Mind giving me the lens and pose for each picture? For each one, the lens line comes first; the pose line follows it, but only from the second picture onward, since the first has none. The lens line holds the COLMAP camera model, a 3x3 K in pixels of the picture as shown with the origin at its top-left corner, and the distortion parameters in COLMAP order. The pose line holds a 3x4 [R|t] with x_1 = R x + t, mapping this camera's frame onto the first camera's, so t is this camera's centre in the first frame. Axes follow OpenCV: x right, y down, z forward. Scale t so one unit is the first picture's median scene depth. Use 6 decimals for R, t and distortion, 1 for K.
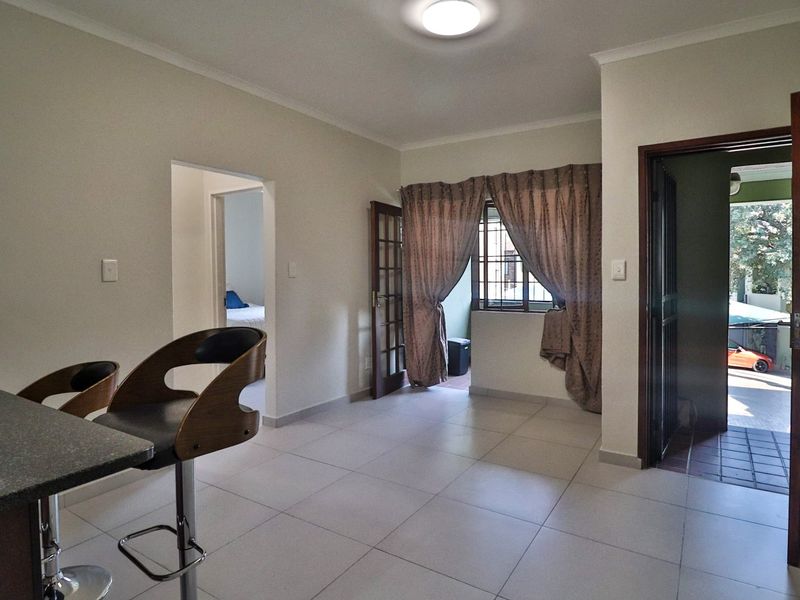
lens RADIAL K [[472.1, 0, 404.1], [0, 472.1, 282.1], [0, 0, 1]] dist [0.000270, -0.000797]
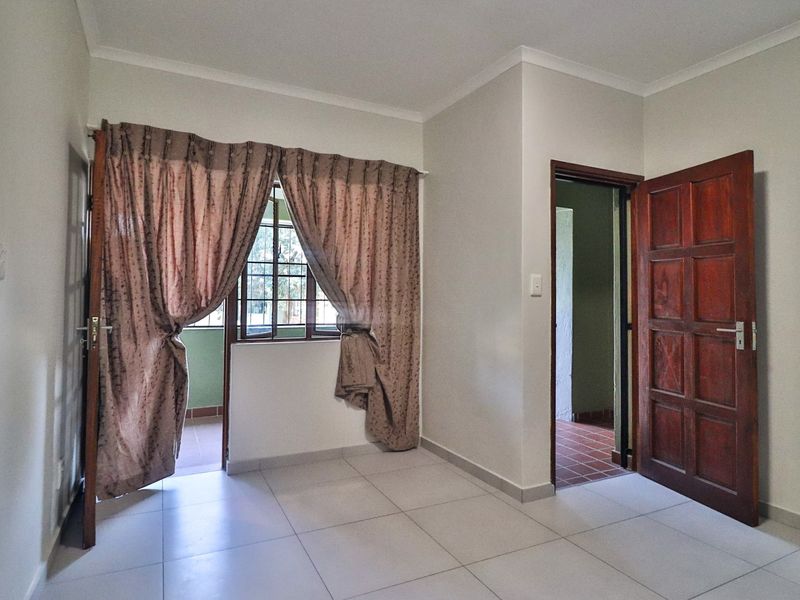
lens RADIAL K [[472.1, 0, 404.1], [0, 472.1, 282.1], [0, 0, 1]] dist [0.000270, -0.000797]
pose [[0.512626, 0.033390, 0.857963, -0.318219], [0.004463, 0.999126, -0.041550, 0.003419], [-0.858600, 0.025128, 0.512029, 0.500595]]
